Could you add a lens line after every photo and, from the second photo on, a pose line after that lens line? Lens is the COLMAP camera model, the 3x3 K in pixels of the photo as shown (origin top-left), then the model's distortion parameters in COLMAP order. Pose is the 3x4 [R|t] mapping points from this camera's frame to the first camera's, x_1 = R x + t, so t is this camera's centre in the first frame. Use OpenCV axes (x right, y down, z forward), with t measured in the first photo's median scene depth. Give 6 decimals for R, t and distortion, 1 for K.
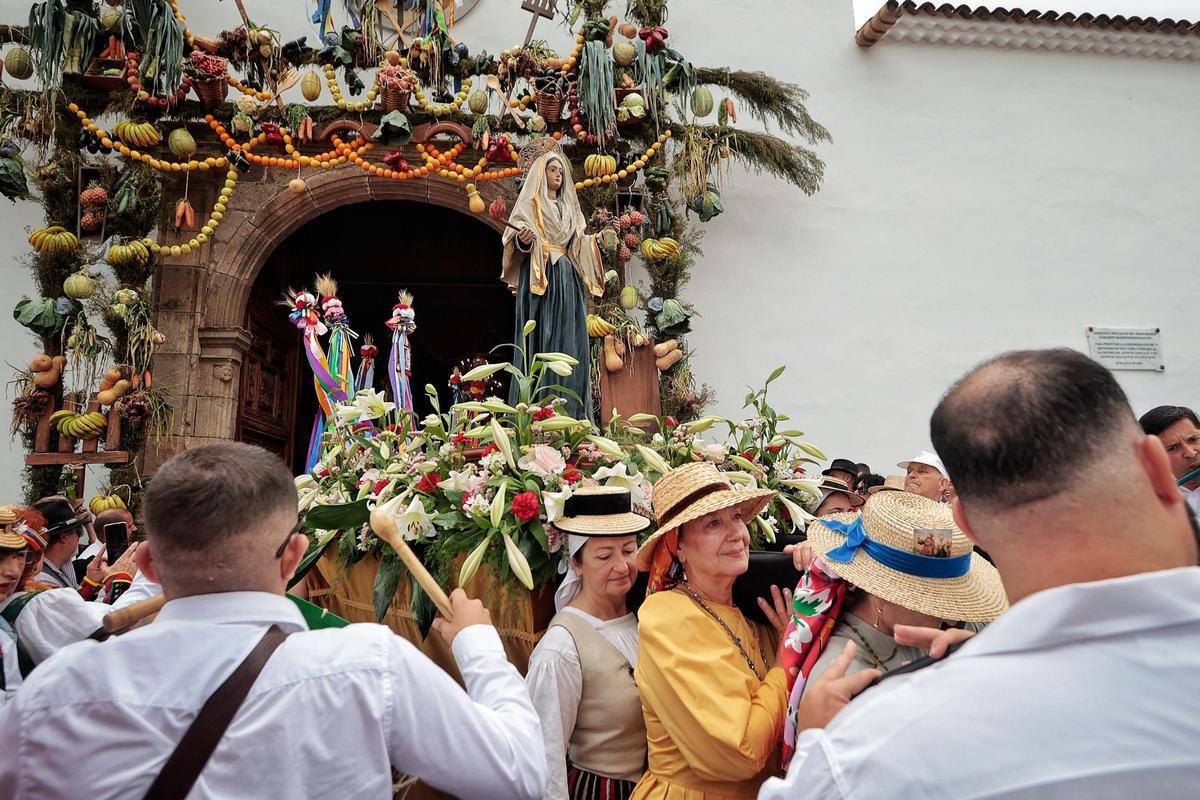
lens RADIAL K [[725.5, 0, 596.5], [0, 725.5, 381.9], [0, 0, 1]] dist [0.003364, 0.000122]
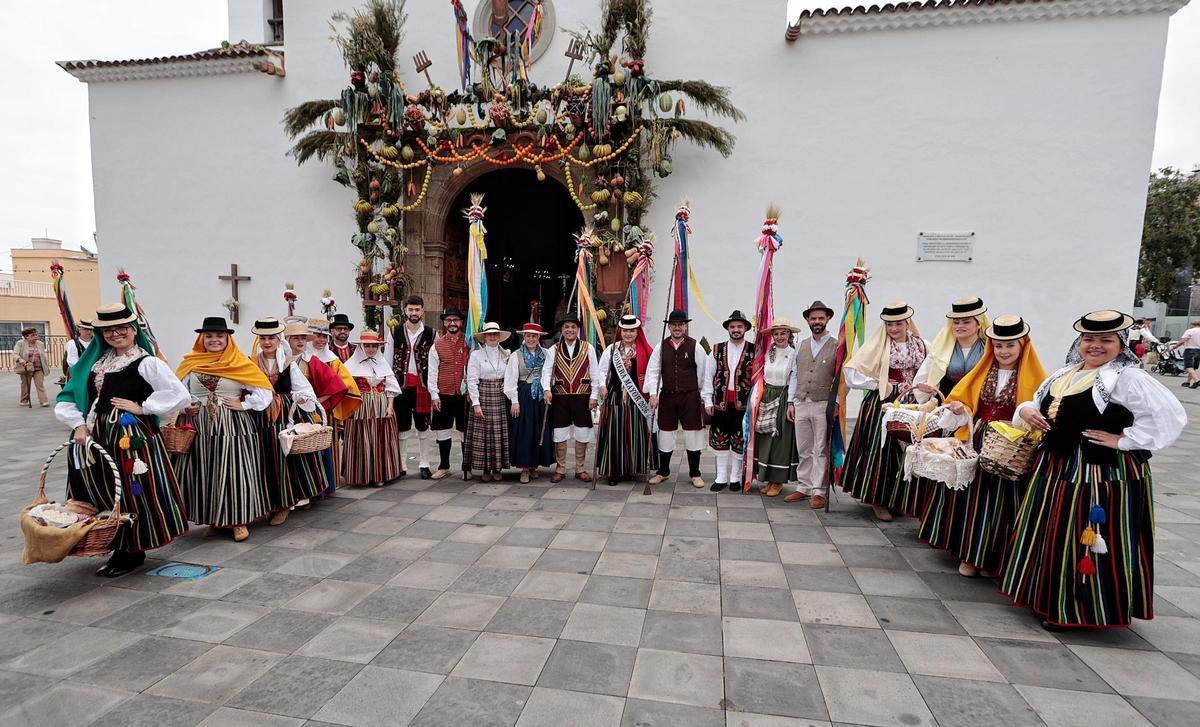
lens RADIAL K [[609.0, 0, 600.0], [0, 609.0, 395.5], [0, 0, 1]] dist [-0.002973, -0.000224]
pose [[0.950509, 0.073107, -0.301974, 0.526055], [0.011388, 0.963072, 0.269004, -0.115531], [0.310489, -0.259129, 0.914576, -0.602628]]
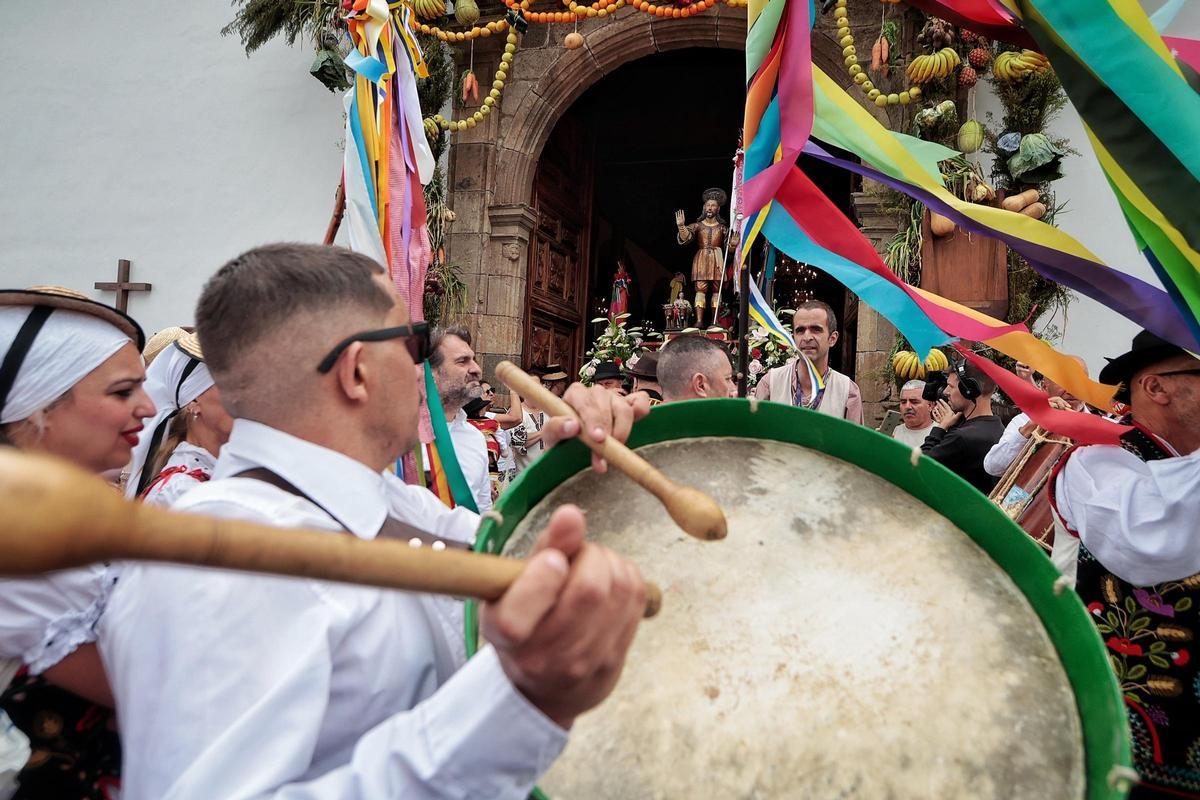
lens RADIAL K [[751.3, 0, 597.5], [0, 751.3, 390.6], [0, 0, 1]] dist [0.000791, 0.000539]
pose [[0.909929, 0.051327, -0.411575, 0.027341], [0.007752, 0.990035, 0.140605, 0.032815], [0.414691, -0.131131, 0.900464, 0.097930]]
